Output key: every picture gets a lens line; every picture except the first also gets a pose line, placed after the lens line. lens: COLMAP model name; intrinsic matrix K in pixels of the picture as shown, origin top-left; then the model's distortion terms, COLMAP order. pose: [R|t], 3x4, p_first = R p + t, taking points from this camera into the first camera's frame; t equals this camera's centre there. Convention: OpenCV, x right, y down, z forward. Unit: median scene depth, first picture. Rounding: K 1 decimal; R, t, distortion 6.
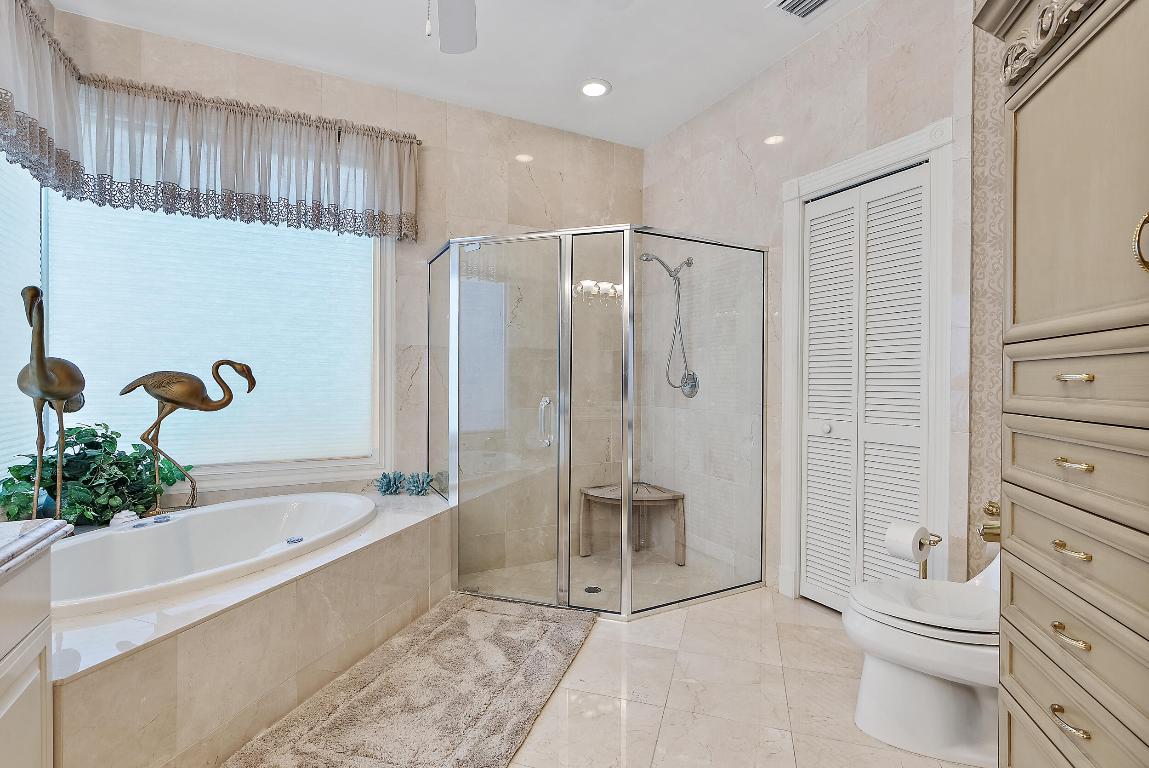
lens RADIAL K [[529.1, 0, 573.3], [0, 529.1, 381.1], [0, 0, 1]] dist [-0.007662, 0.001579]
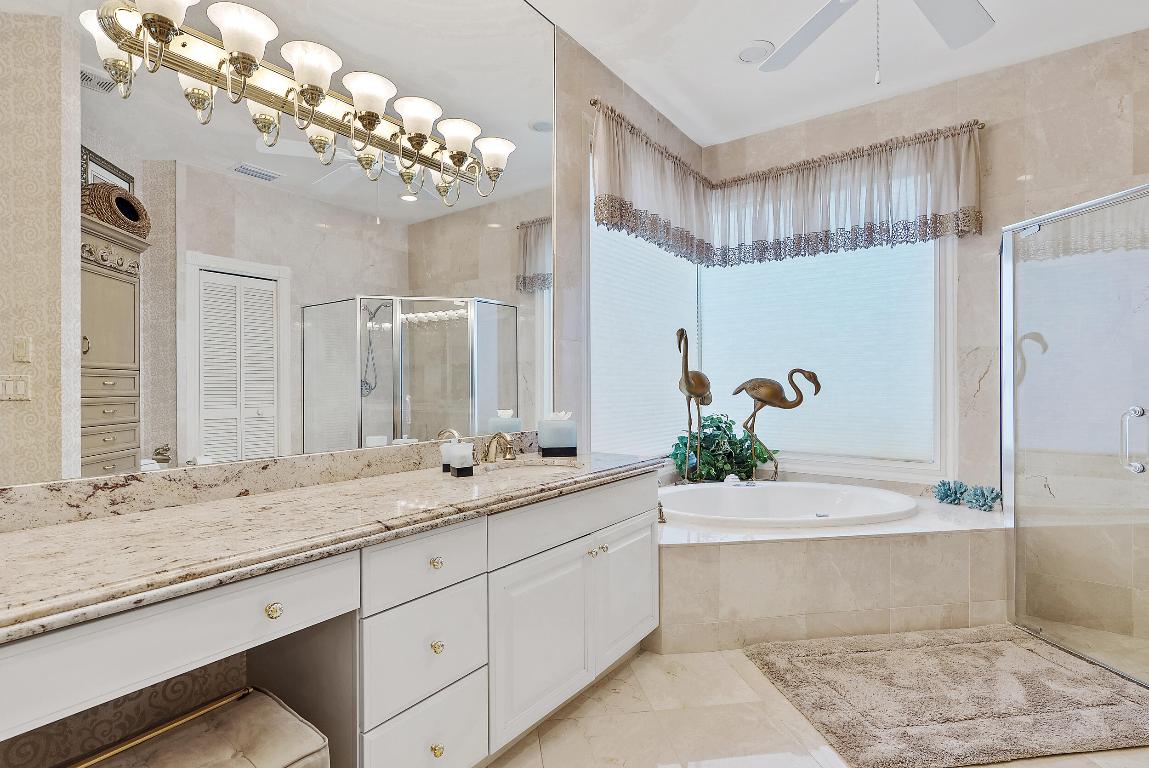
lens RADIAL K [[560.2, 0, 572.8], [0, 560.2, 384.8], [0, 0, 1]] dist [-0.001766, -0.000340]
pose [[0.448080, -0.001581, -0.893992, 0.307416], [-0.002754, 0.999991, -0.003149, 0.003900], [0.893989, 0.003873, 0.448072, -0.081767]]
